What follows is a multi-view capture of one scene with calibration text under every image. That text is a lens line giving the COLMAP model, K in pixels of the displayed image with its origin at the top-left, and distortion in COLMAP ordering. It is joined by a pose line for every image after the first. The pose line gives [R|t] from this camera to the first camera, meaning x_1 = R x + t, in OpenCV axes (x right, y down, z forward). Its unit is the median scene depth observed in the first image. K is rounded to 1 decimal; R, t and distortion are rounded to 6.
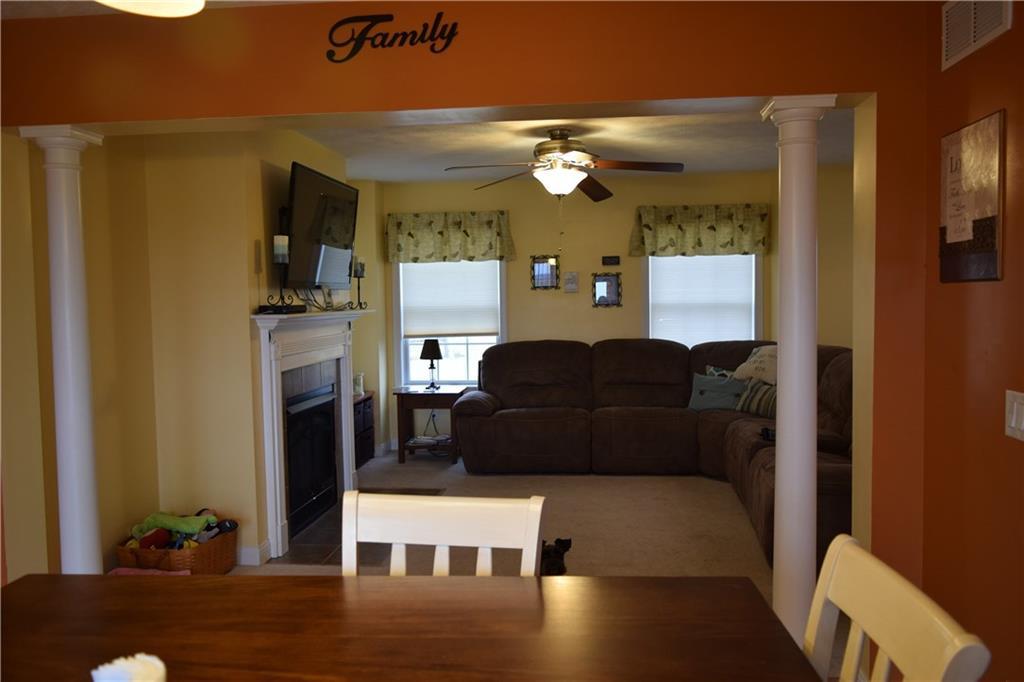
lens RADIAL K [[797.1, 0, 507.6], [0, 797.1, 345.7], [0, 0, 1]] dist [-0.016277, 0.007001]
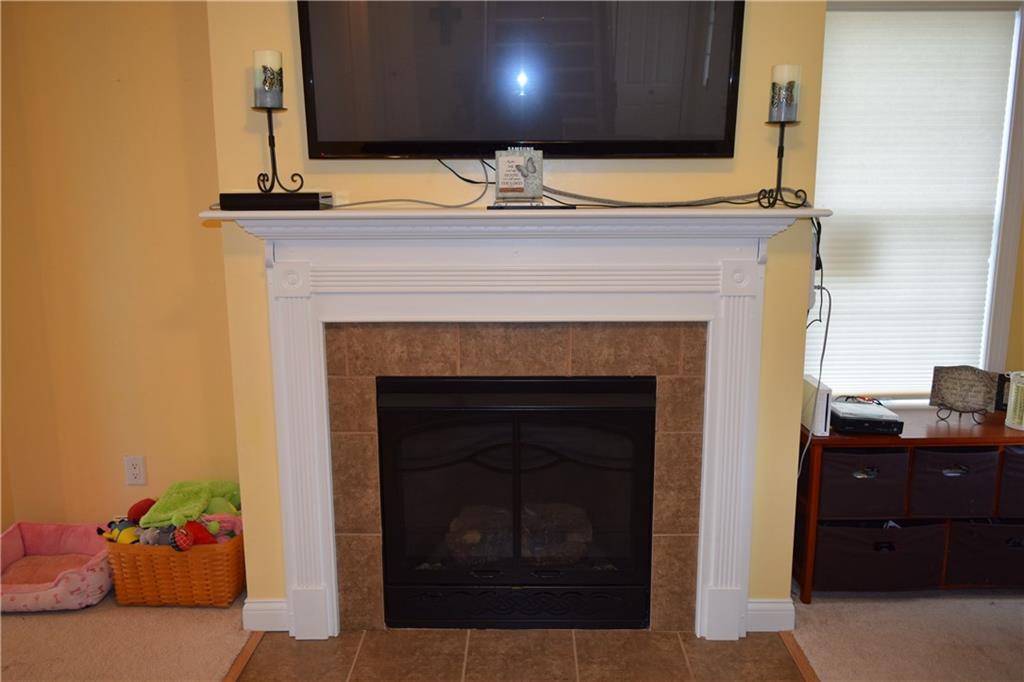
lens RADIAL K [[797.1, 0, 516.4], [0, 797.1, 340.7], [0, 0, 1]] dist [-0.016277, 0.007001]
pose [[0.103416, 0.198791, -0.974570, 0.151944], [-0.060286, 0.979275, 0.193353, -0.040458], [0.992810, 0.038757, 0.113257, 0.672036]]
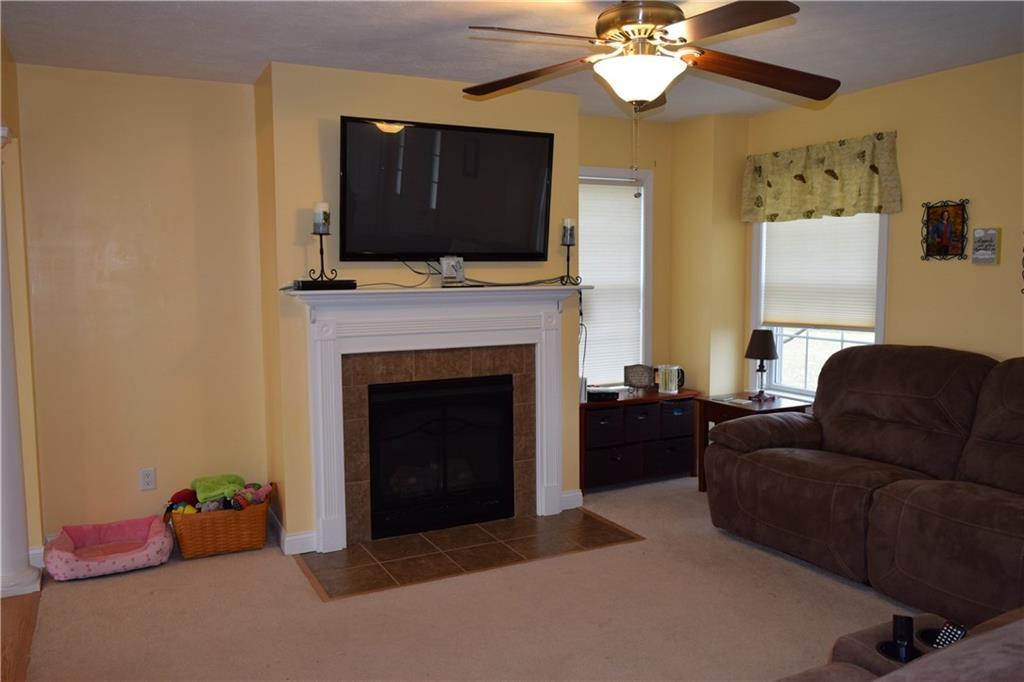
lens RADIAL K [[797.1, 0, 512.8], [0, 797.1, 334.4], [0, 0, 1]] dist [-0.016277, 0.007001]
pose [[0.552231, 0.079848, -0.829858, 0.359312], [-0.053833, 0.996741, 0.060081, -0.034075], [0.831951, 0.011495, 0.554730, 0.415120]]
